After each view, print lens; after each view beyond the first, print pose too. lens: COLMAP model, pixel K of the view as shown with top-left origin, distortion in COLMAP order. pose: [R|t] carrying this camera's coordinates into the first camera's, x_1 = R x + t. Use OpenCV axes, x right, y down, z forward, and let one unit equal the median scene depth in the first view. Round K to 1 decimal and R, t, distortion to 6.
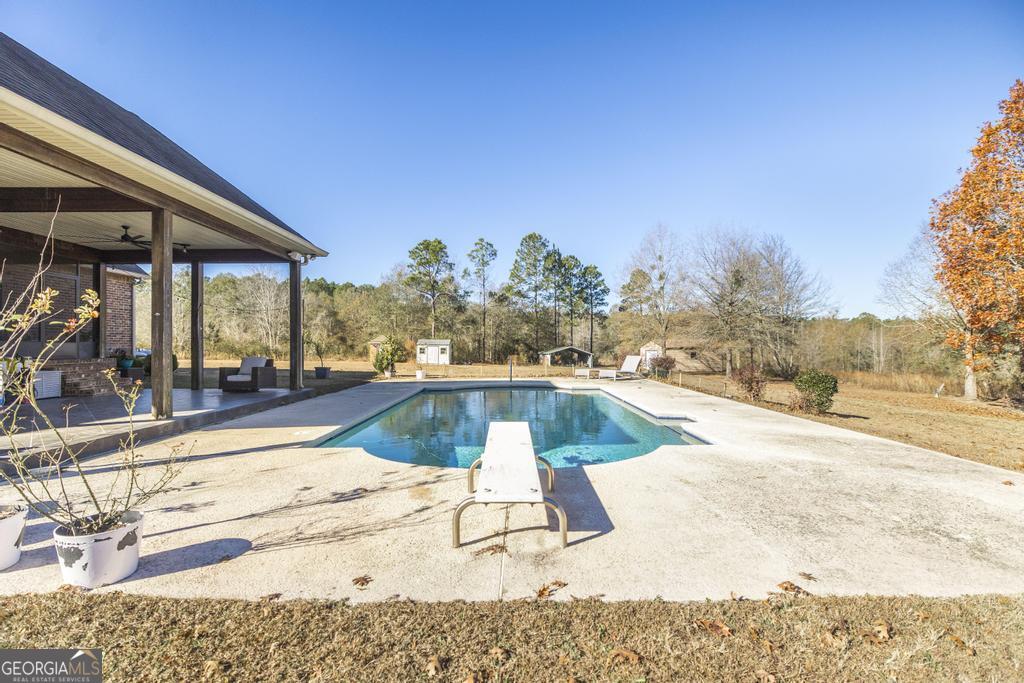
lens RADIAL K [[500.2, 0, 512.9], [0, 500.2, 345.0], [0, 0, 1]] dist [-0.004680, -0.000197]
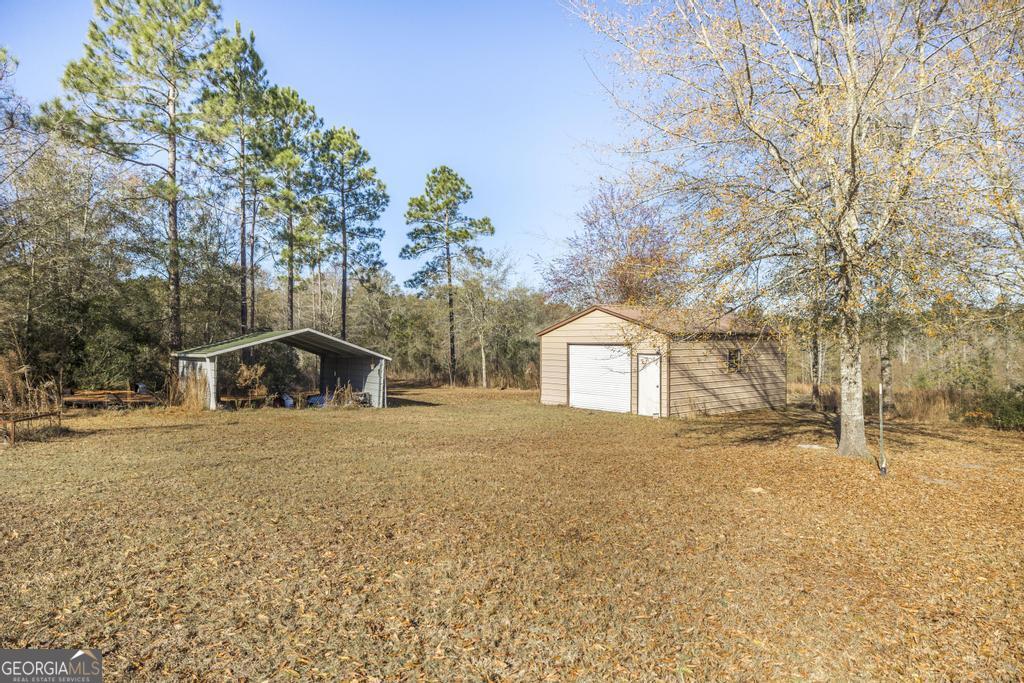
lens RADIAL K [[622.5, 0, 512.4], [0, 622.5, 345.0], [0, 0, 1]] dist [-0.000412, -0.000254]
pose [[0.885067, -0.000722, 0.465462, 0.051404], [-0.001777, 0.999986, 0.004931, 0.007803], [-0.465460, -0.005192, 0.885054, 0.556487]]
